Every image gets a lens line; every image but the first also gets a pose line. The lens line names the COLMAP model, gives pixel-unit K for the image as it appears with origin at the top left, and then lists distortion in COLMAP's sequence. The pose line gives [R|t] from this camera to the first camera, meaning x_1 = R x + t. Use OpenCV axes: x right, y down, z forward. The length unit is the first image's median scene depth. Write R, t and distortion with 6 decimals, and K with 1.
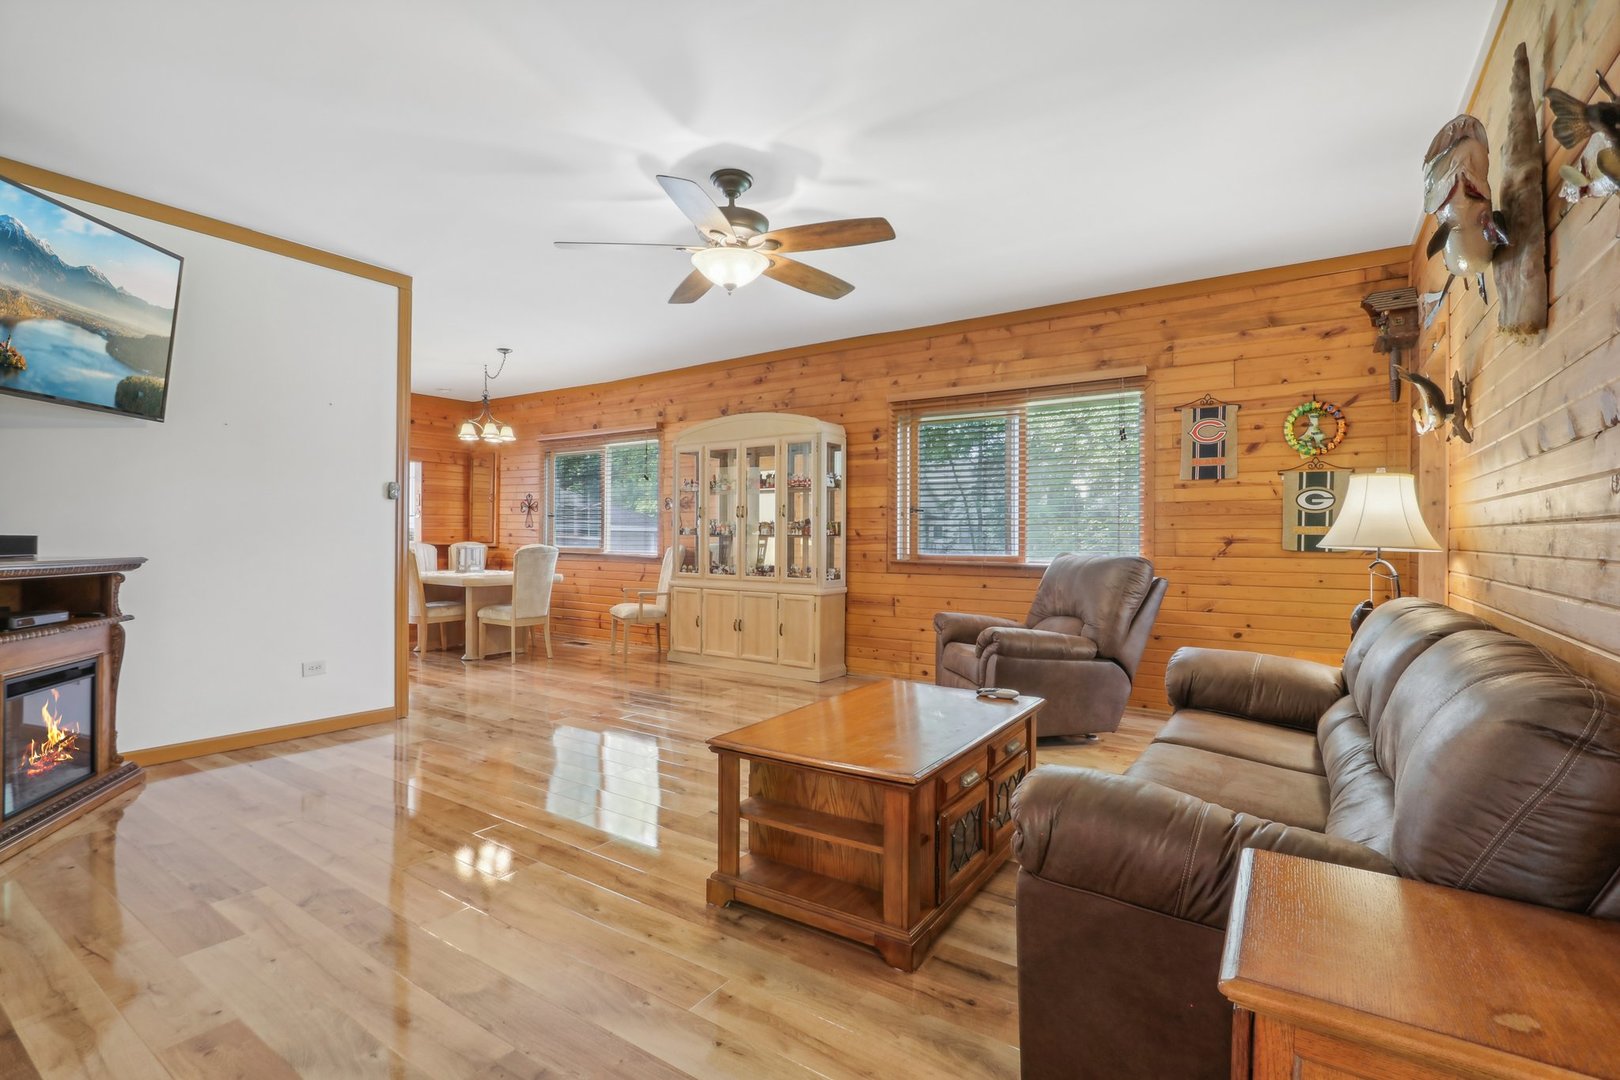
lens RADIAL K [[758.6, 0, 798.5], [0, 758.6, 536.5], [0, 0, 1]] dist [-0.019903, 0.002734]
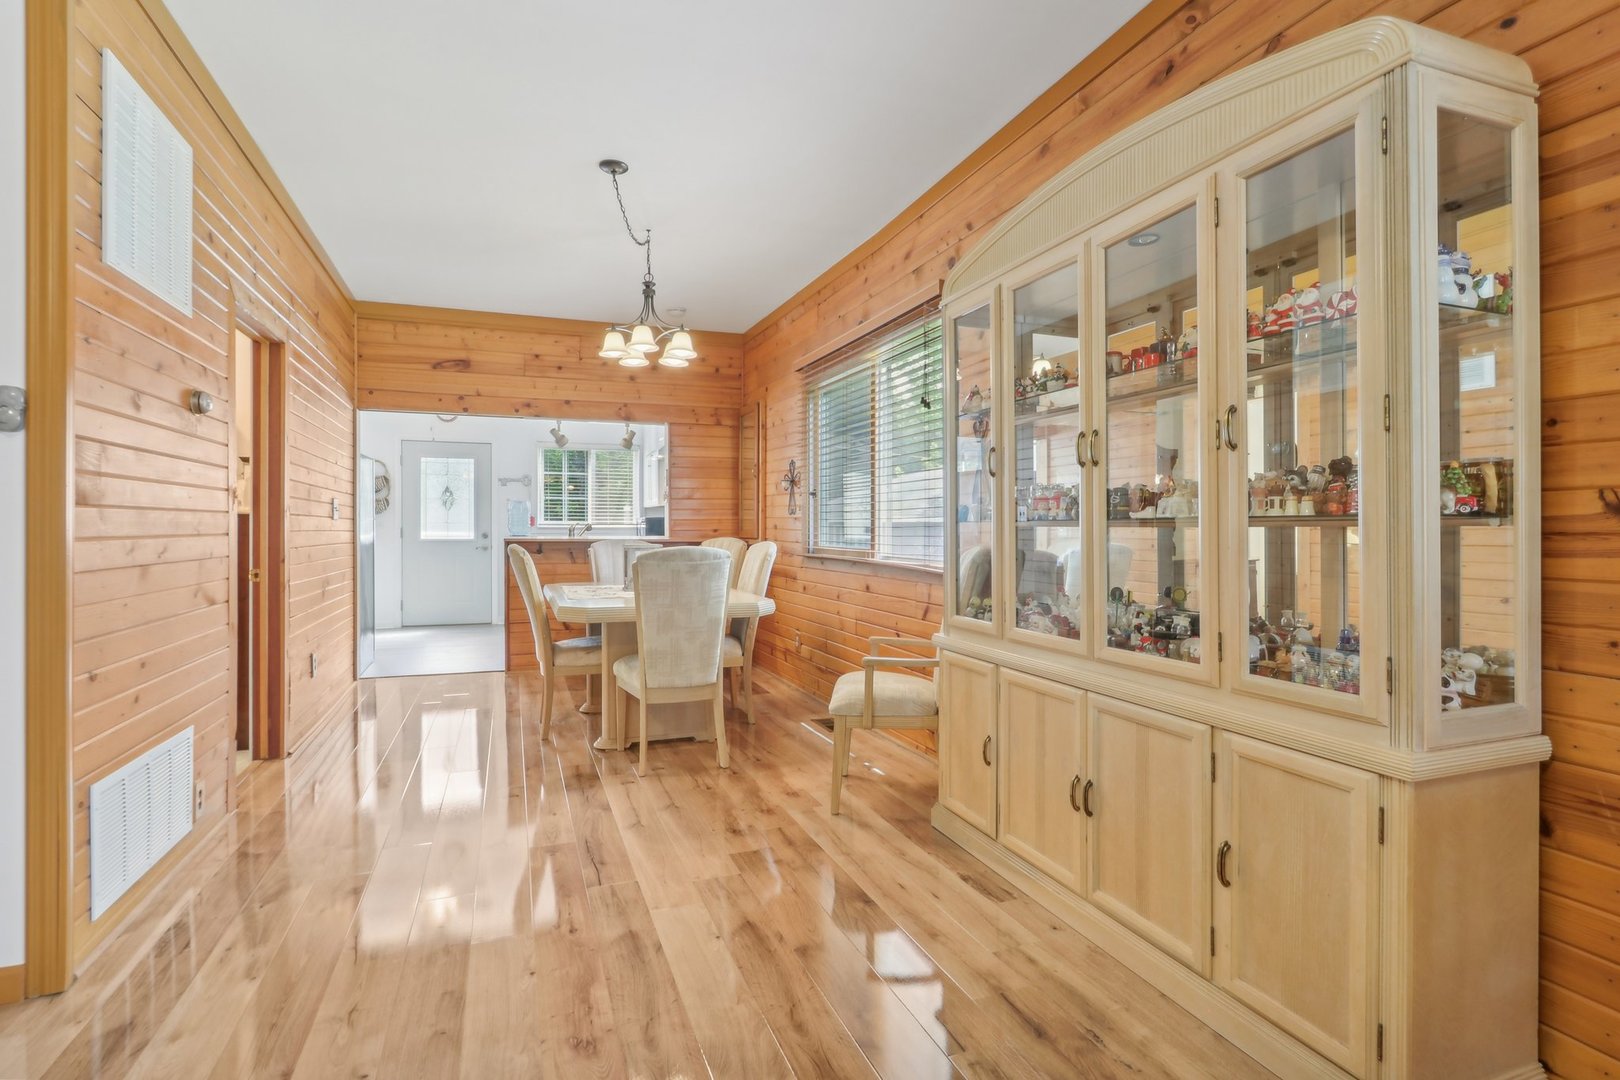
lens RADIAL K [[758.6, 0, 796.2], [0, 758.6, 523.3], [0, 0, 1]] dist [-0.019903, 0.002734]
pose [[0.812001, -0.008821, -0.583589, 0.010097], [0.002968, 0.999935, -0.010984, 0.002826], [0.583649, 0.007186, 0.811975, 0.676439]]
